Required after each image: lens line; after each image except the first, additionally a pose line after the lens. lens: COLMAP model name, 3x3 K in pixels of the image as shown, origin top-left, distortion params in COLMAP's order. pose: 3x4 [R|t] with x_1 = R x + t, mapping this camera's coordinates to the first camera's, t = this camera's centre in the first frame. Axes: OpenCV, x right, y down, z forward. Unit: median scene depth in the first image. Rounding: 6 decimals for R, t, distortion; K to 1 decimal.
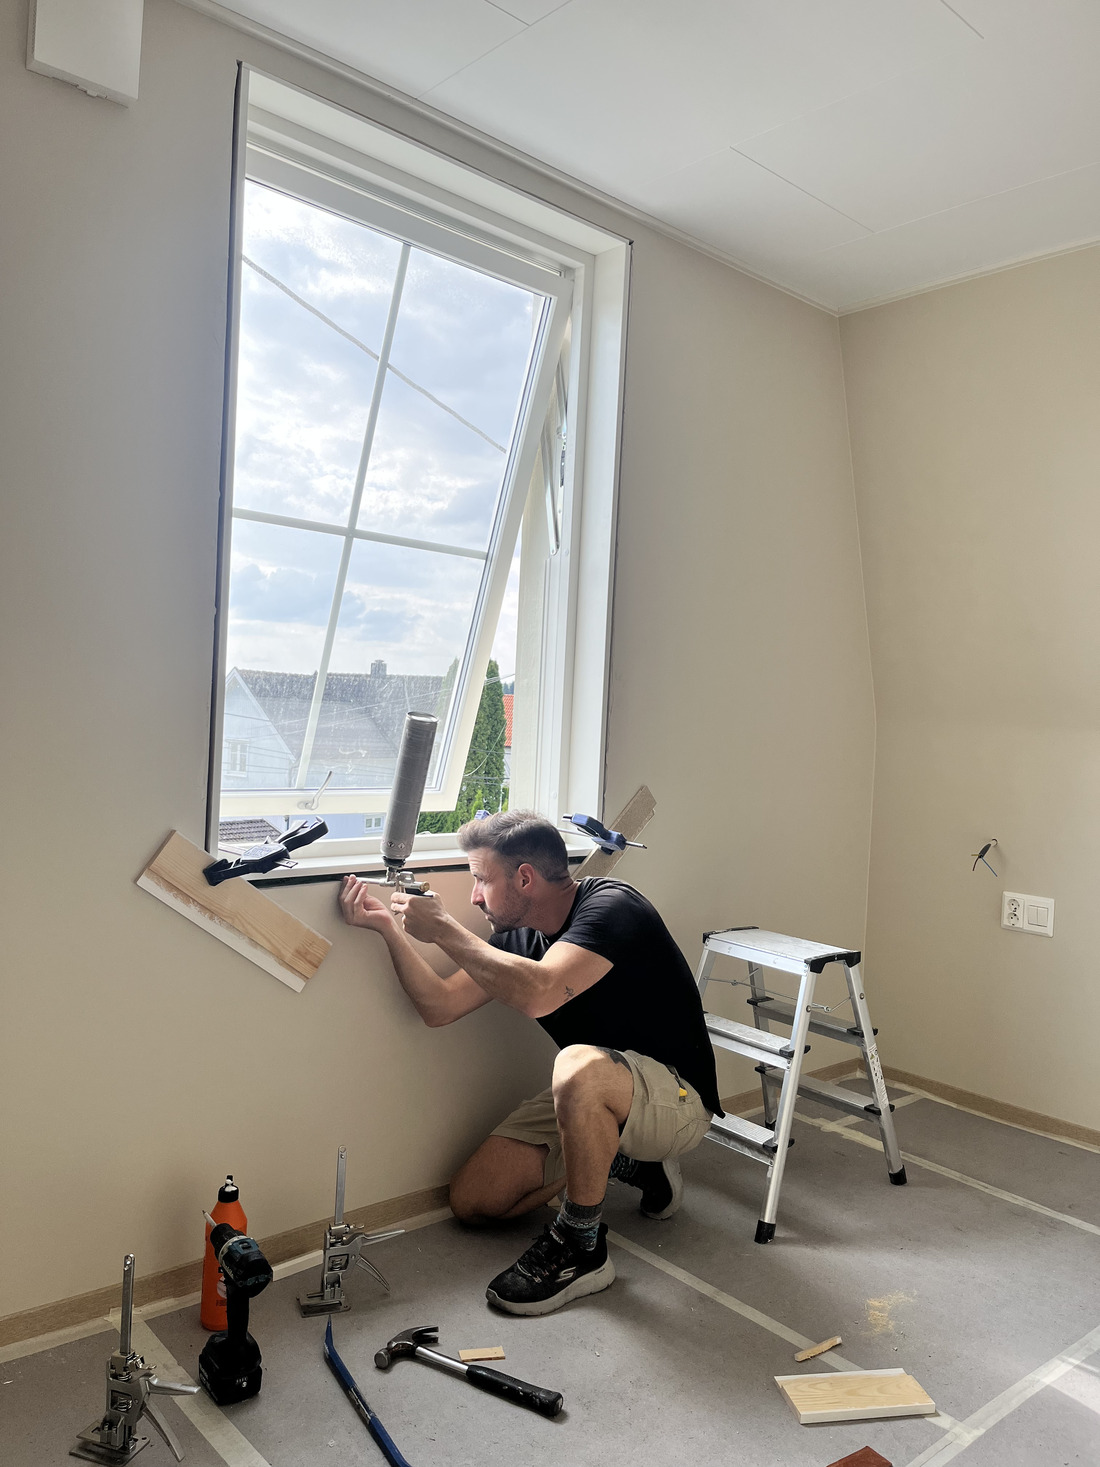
lens RADIAL K [[1126.0, 0, 552.8], [0, 1126.0, 720.3], [0, 0, 1]] dist [0.046736, -0.000231]
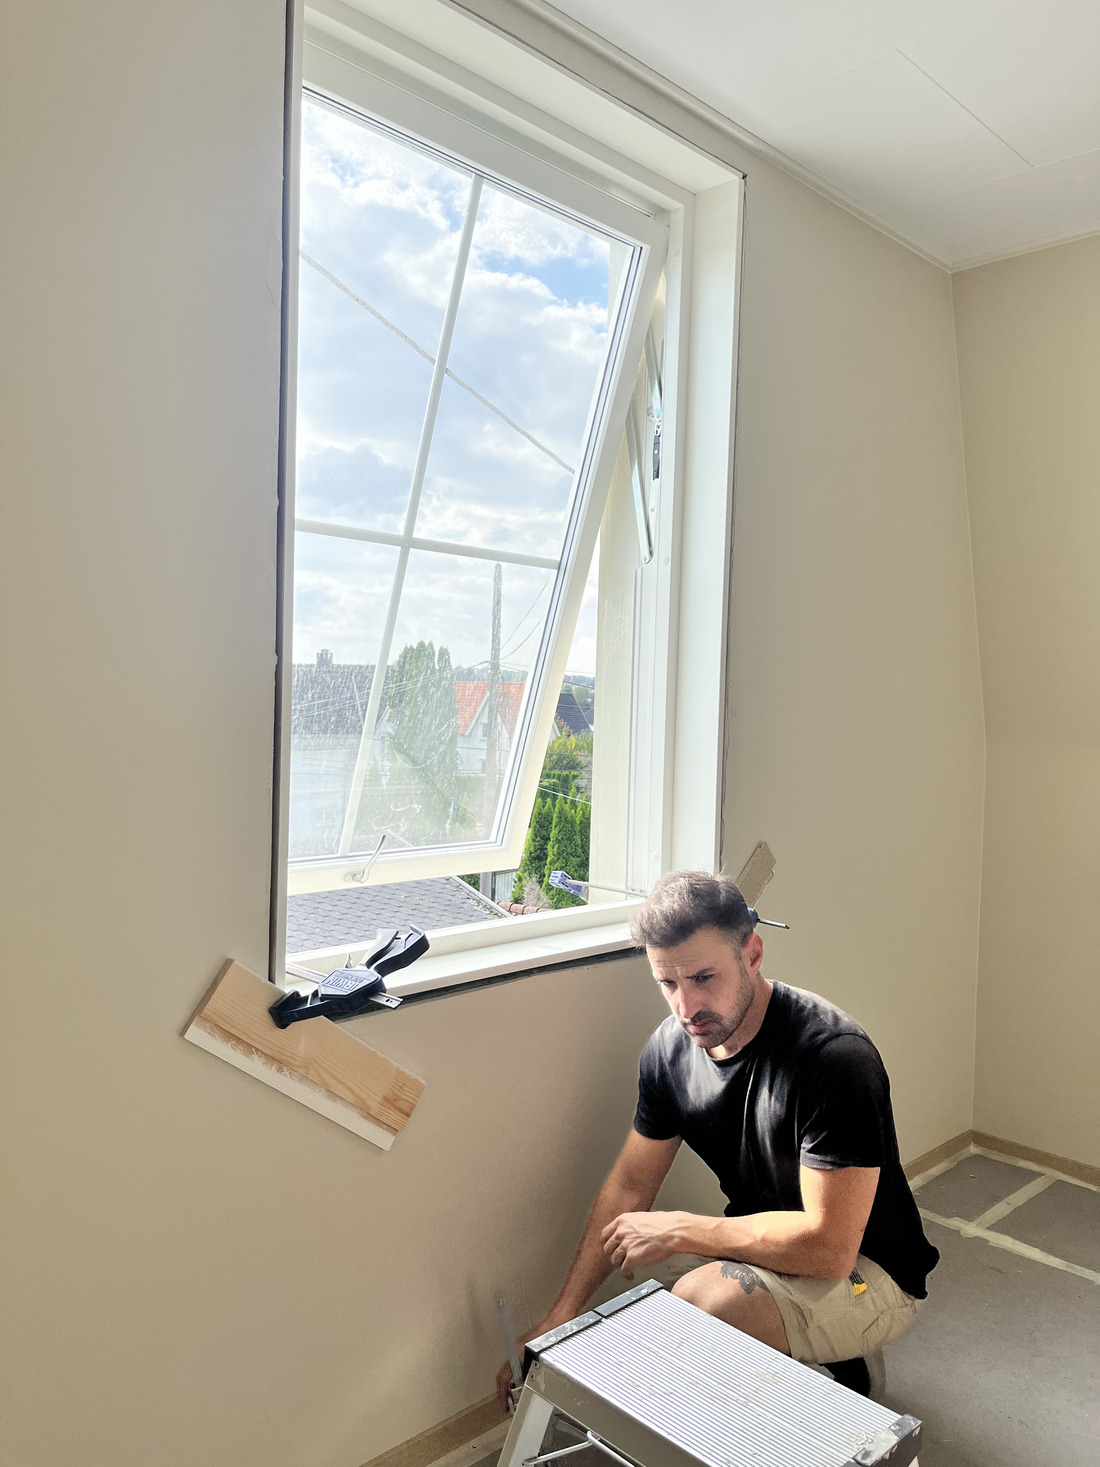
lens RADIAL K [[1134.3, 0, 550.0], [0, 1134.3, 733.5], [0, 0, 1]] dist [0.050792, -0.048713]
pose [[0.999003, -0.020878, 0.039470, -0.109834], [0.019981, 0.999537, 0.022968, -0.045474], [-0.039931, -0.022156, 0.998957, 0.181324]]
